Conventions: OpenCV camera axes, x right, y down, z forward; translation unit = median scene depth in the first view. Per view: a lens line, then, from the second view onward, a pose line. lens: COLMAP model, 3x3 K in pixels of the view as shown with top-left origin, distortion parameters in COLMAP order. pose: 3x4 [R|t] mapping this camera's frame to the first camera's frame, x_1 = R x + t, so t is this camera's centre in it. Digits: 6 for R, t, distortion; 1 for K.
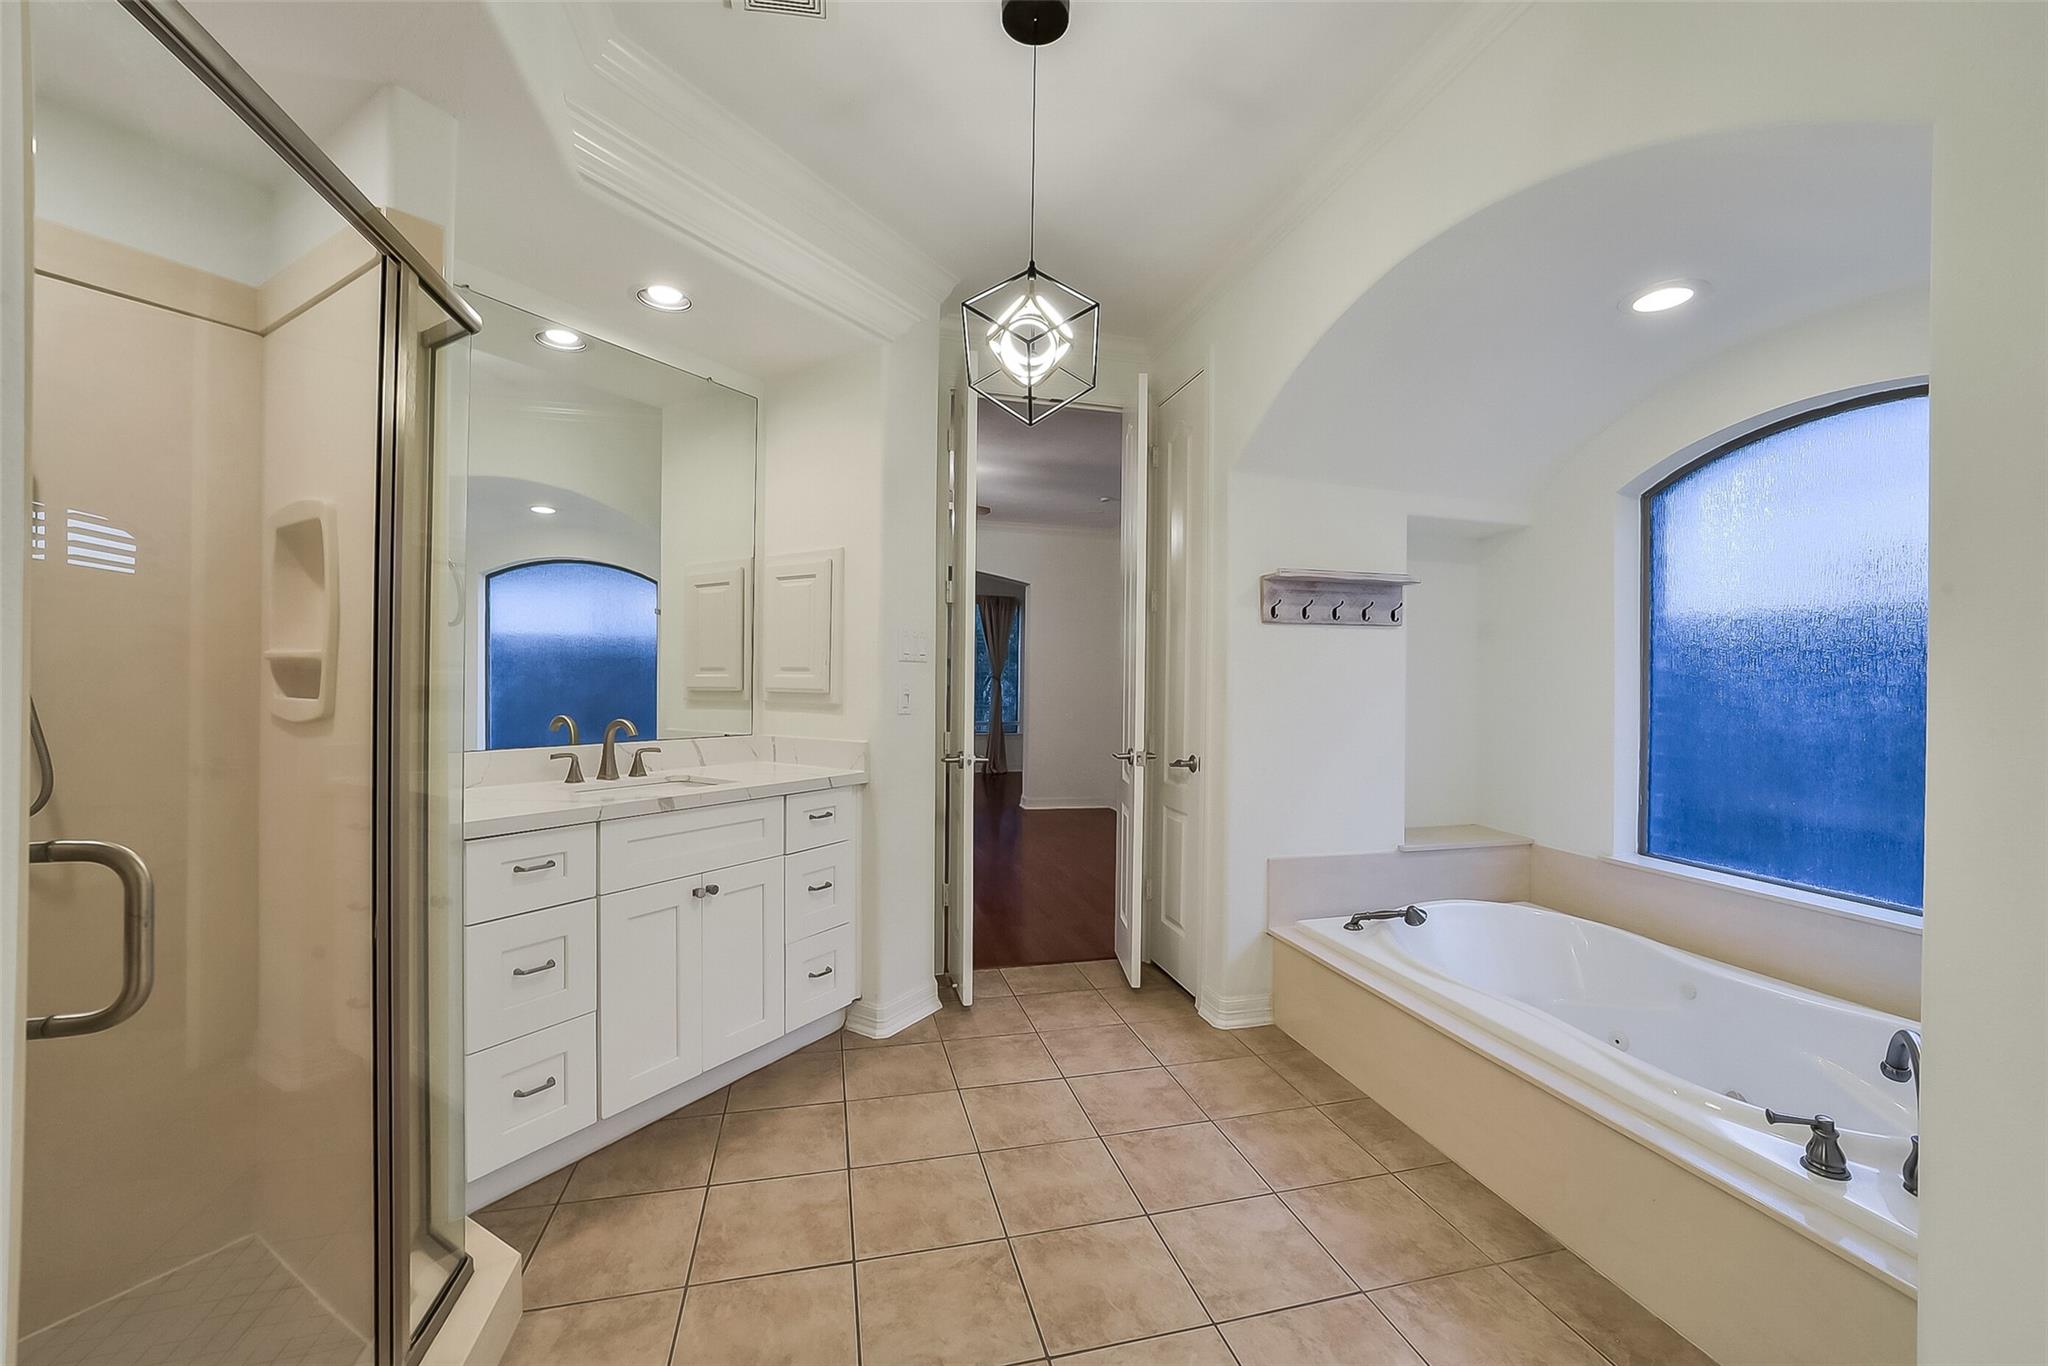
lens RADIAL K [[797.1, 0, 1024.4], [0, 797.1, 676.4], [0, 0, 1]] dist [-0.041992, 0.013939]
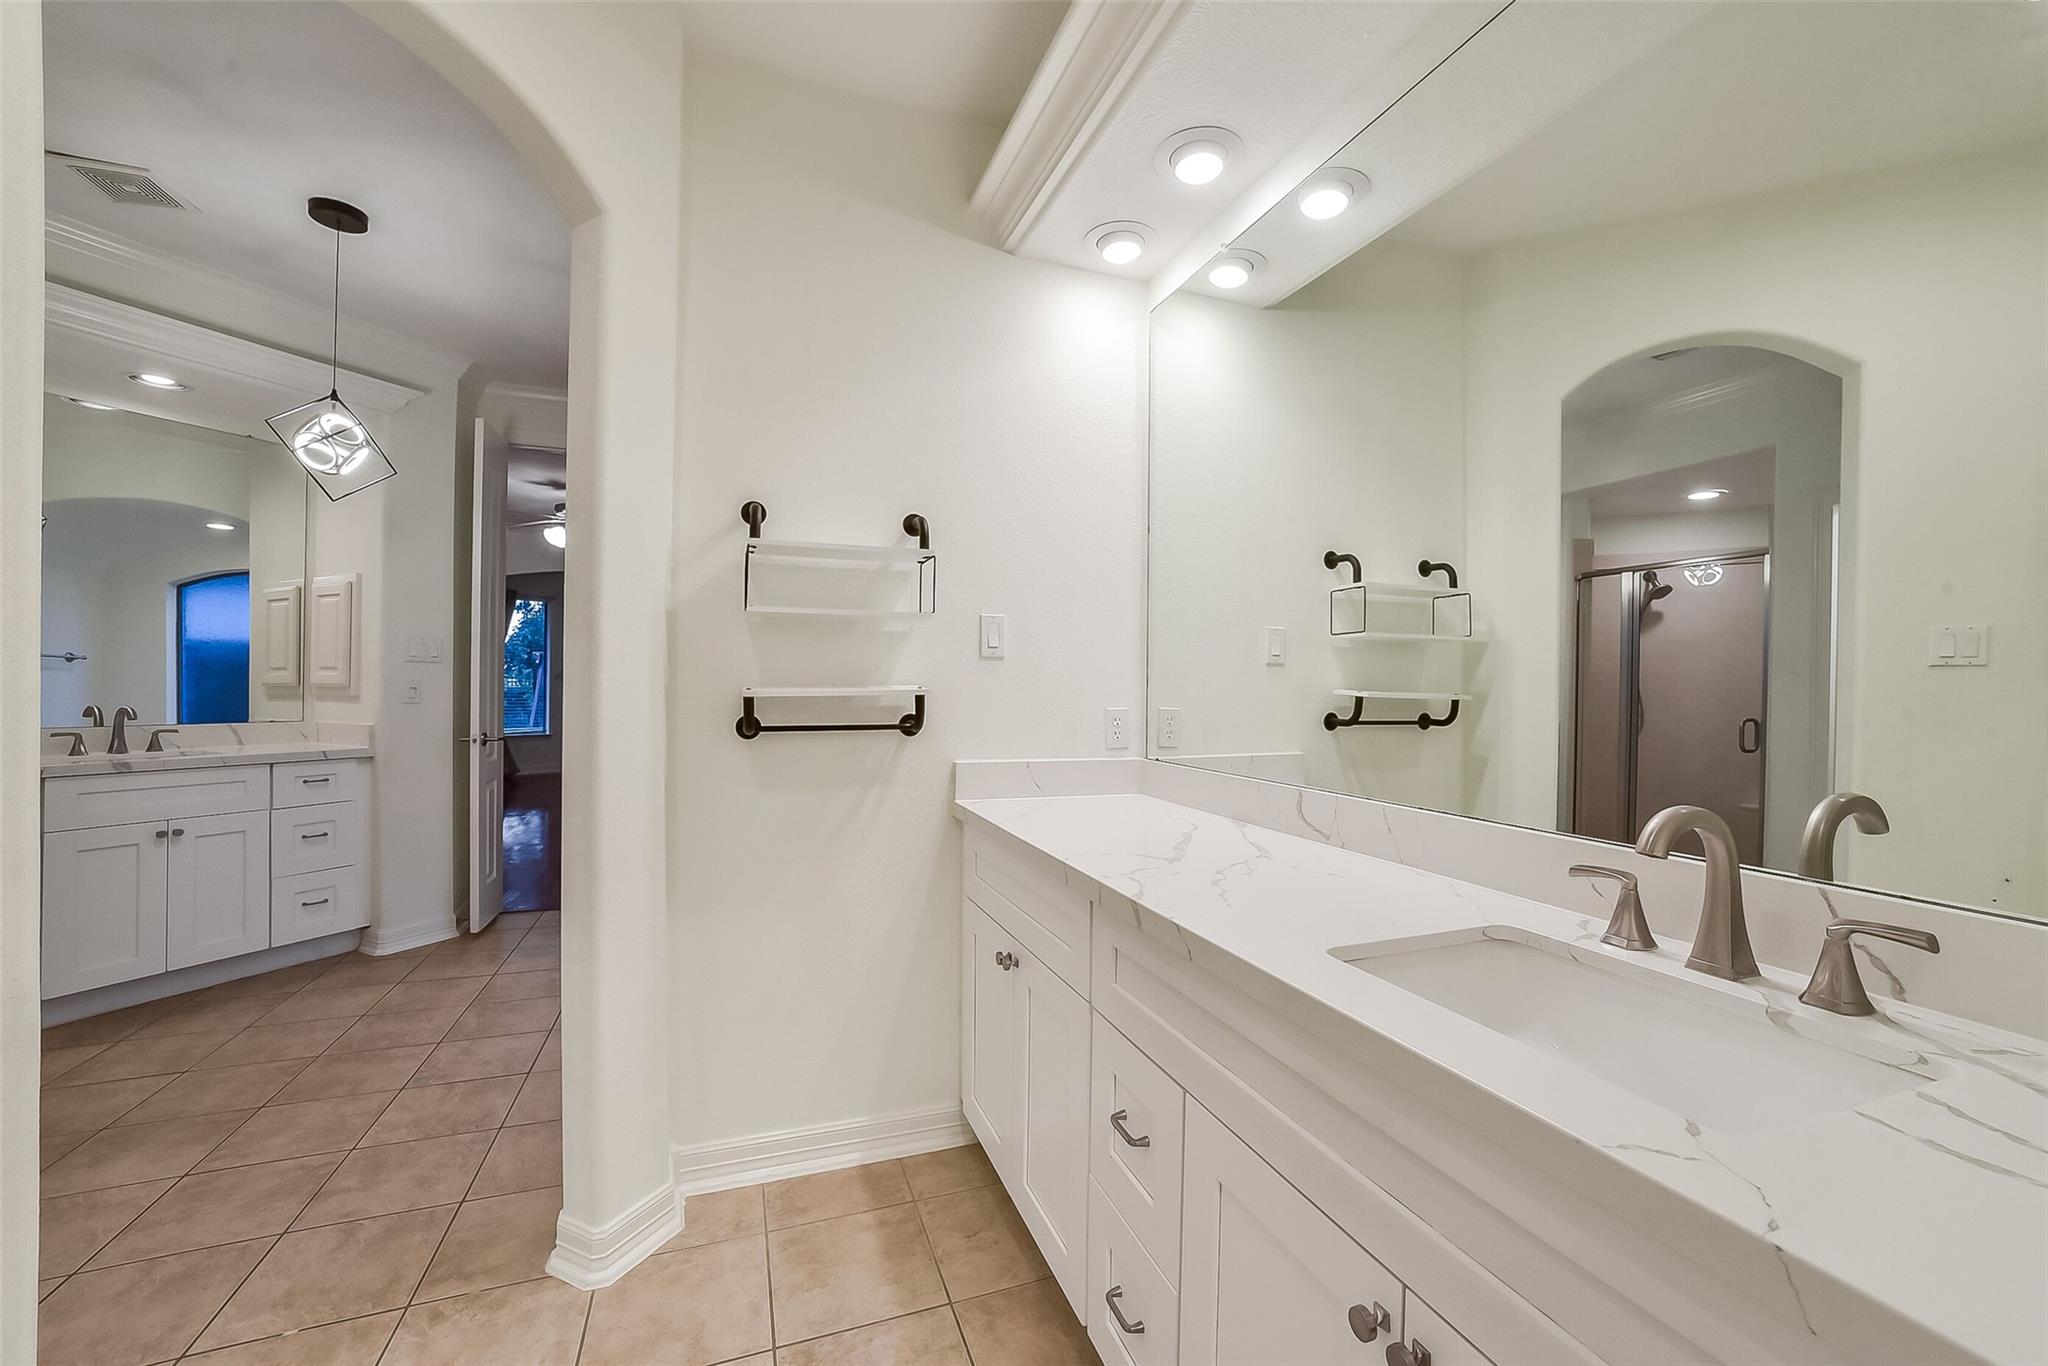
lens RADIAL K [[797.1, 0, 1024.4], [0, 797.1, 676.4], [0, 0, 1]] dist [-0.041992, 0.013939]
pose [[0.993735, -0.001436, 0.111755, 0.710687], [0.002035, 0.999984, -0.005246, 0.013483], [-0.111746, 0.005441, 0.993722, -0.367547]]
